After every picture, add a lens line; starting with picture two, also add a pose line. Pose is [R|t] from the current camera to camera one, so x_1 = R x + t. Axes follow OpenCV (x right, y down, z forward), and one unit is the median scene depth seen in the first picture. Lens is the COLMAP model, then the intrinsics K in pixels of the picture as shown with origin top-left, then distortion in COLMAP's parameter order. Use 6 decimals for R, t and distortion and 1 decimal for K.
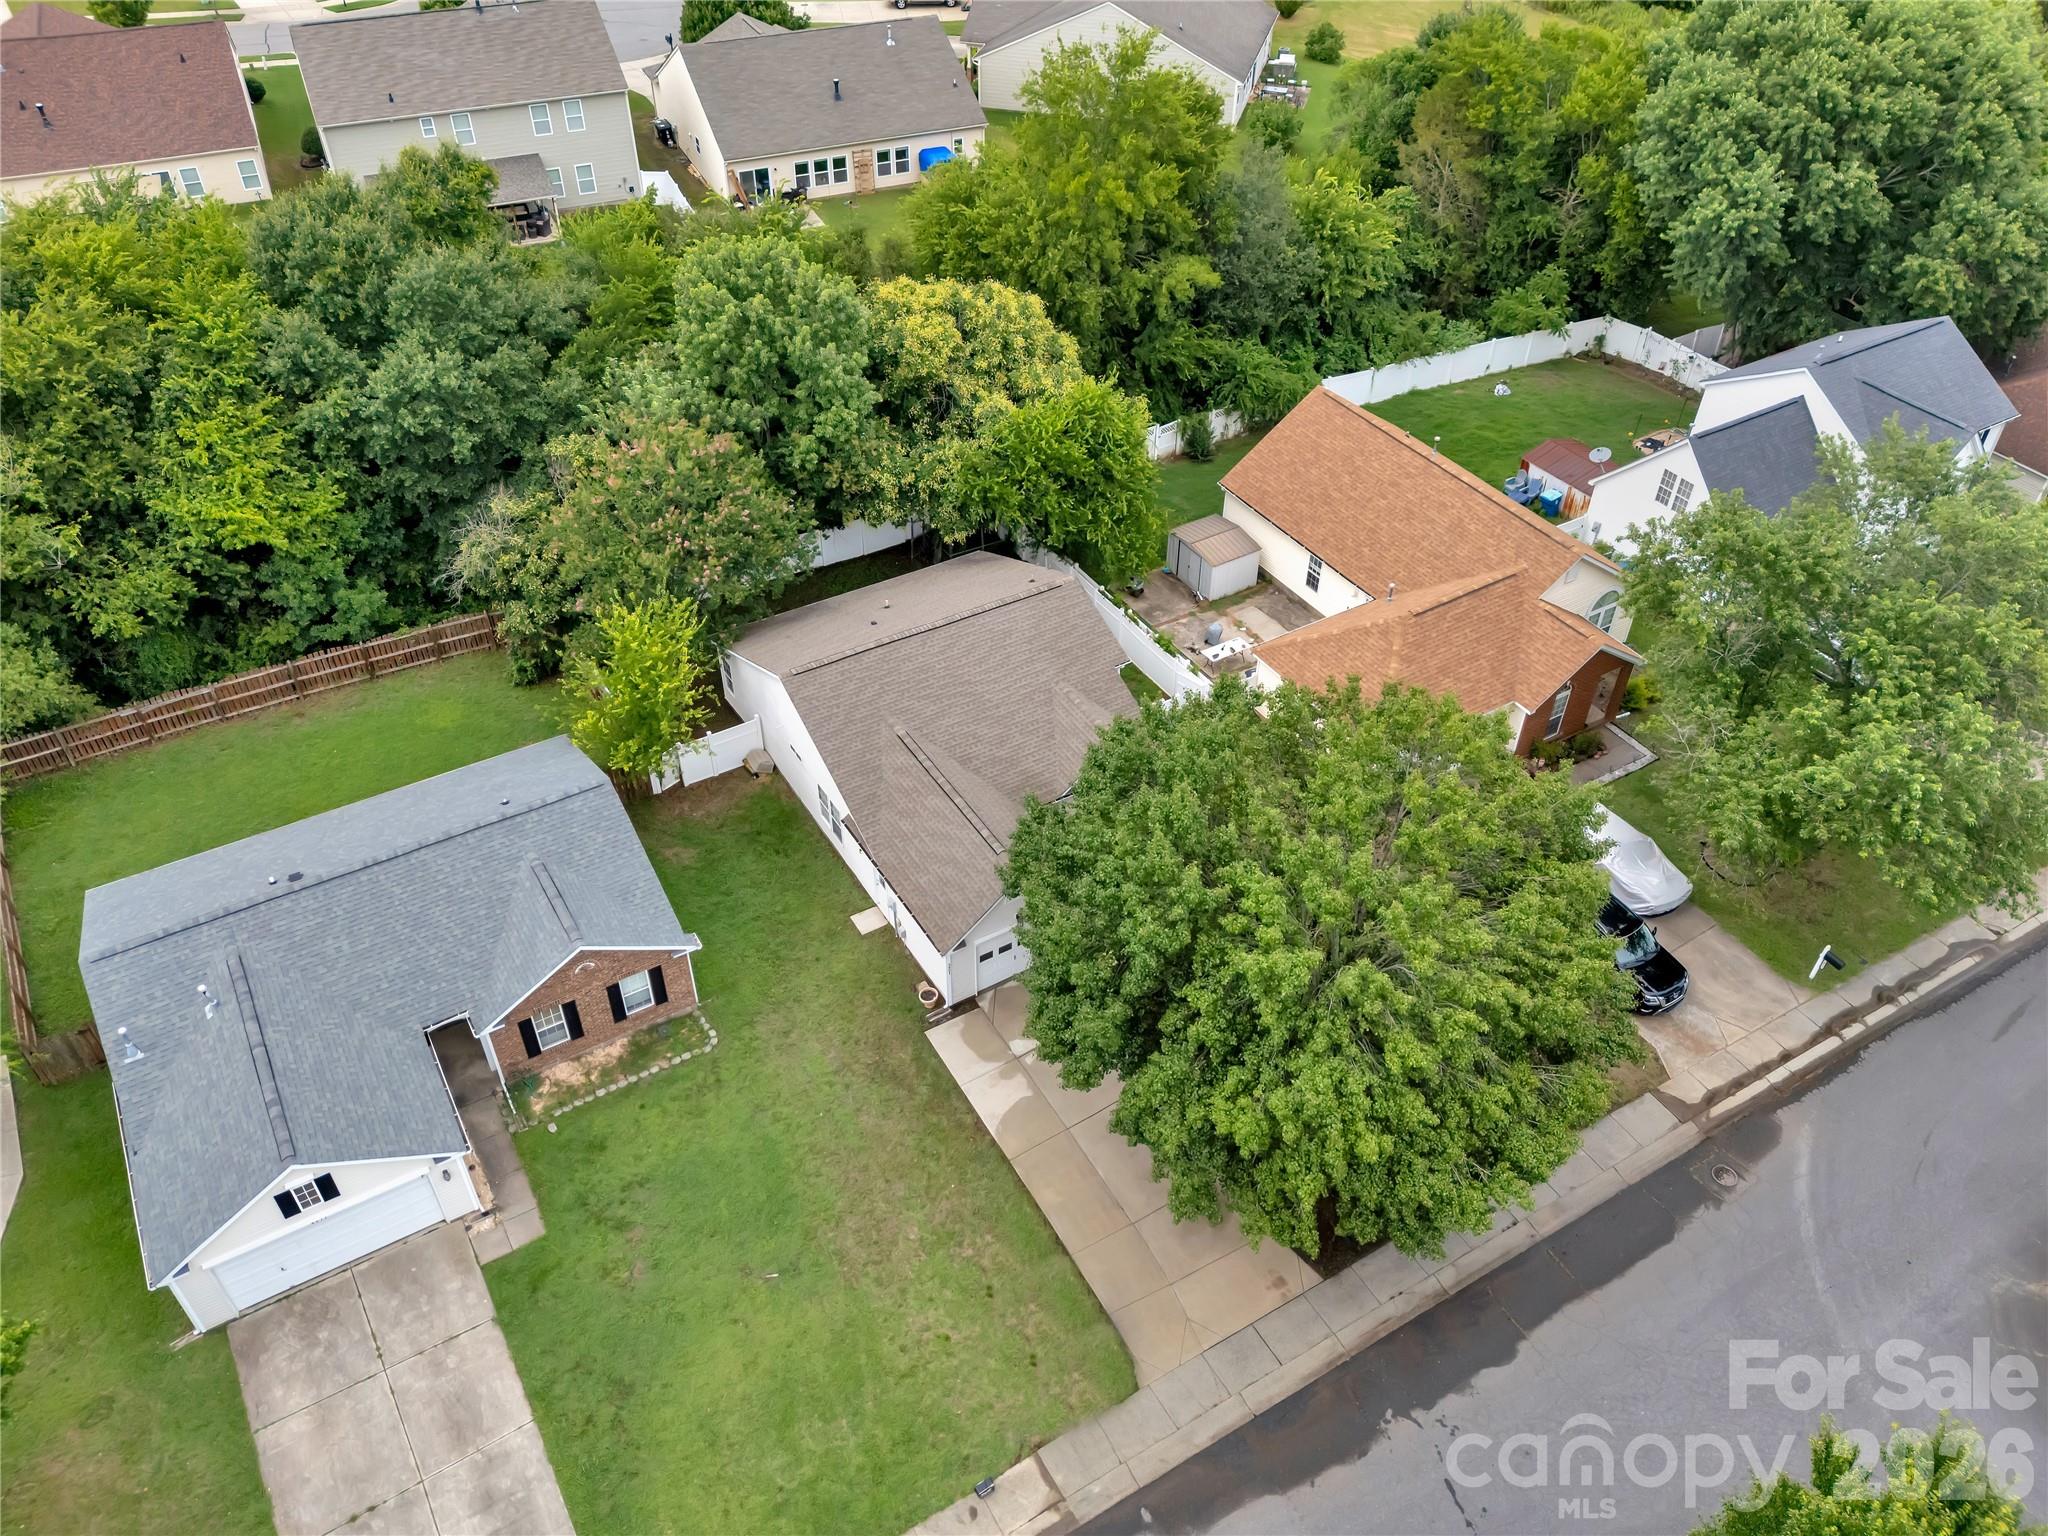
lens RADIAL K [[1529.3, 0, 1029.0], [0, 1529.3, 773.0], [0, 0, 1]] dist [0.029804, -0.007059]
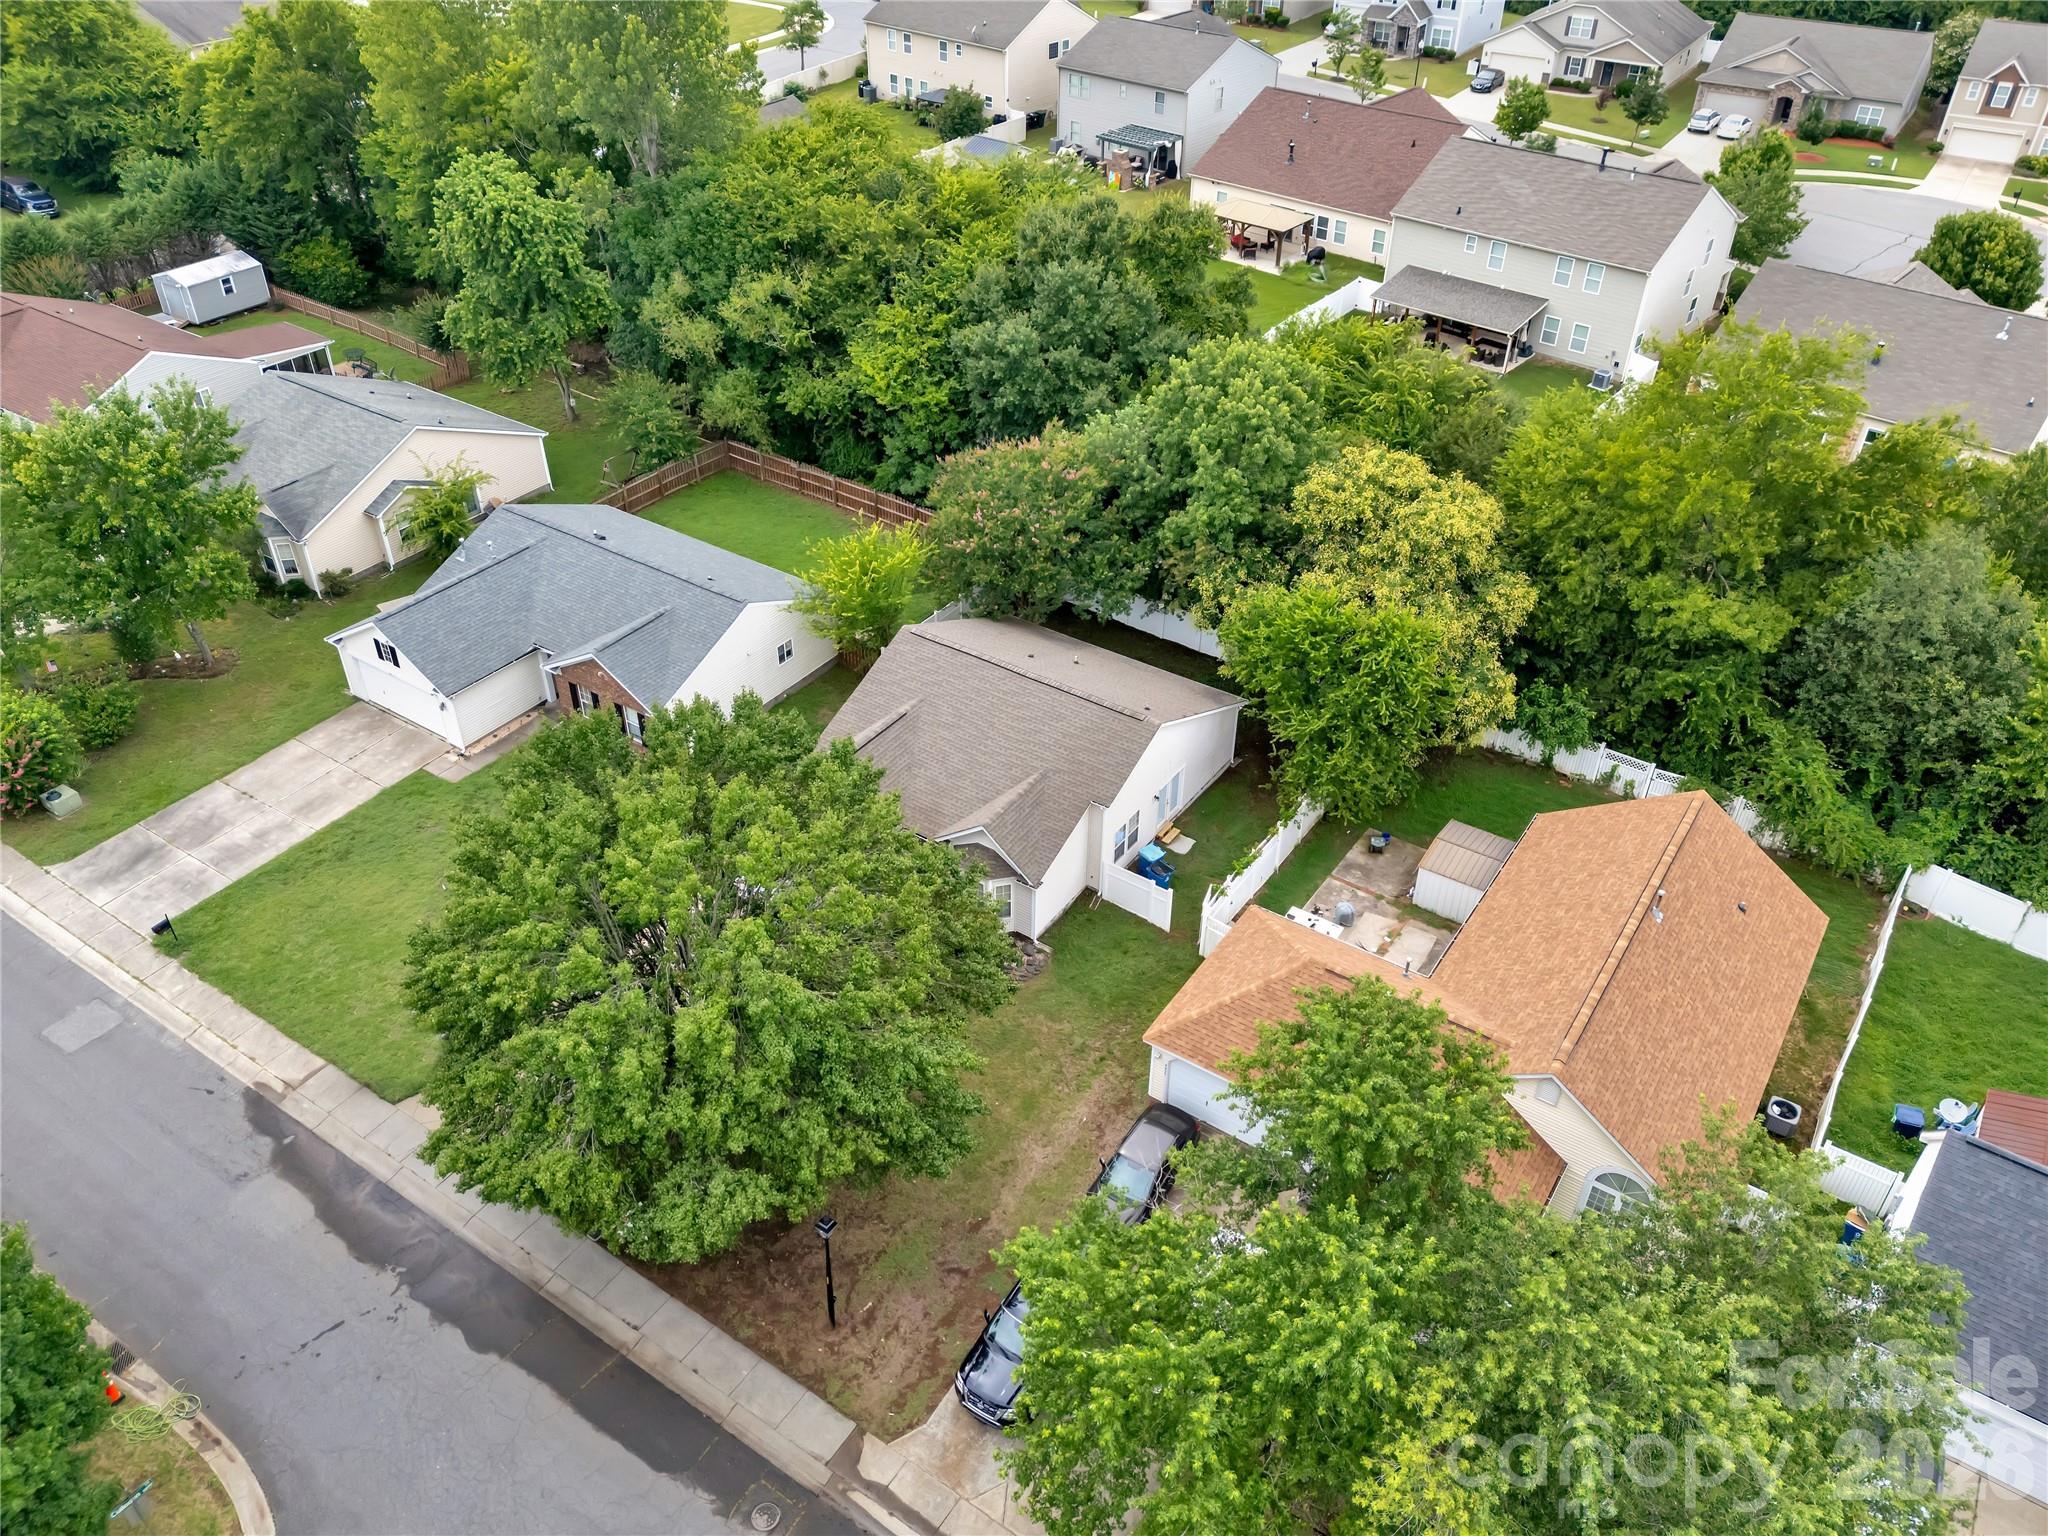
lens RADIAL K [[1529.3, 0, 1029.3], [0, 1529.3, 767.4], [0, 0, 1]] dist [0.029804, -0.007059]
pose [[0.422720, 0.537288, -0.729815, 0.881036], [-0.604817, 0.766981, 0.214330, -0.322203], [0.674911, 0.350803, 0.649179, 0.374940]]
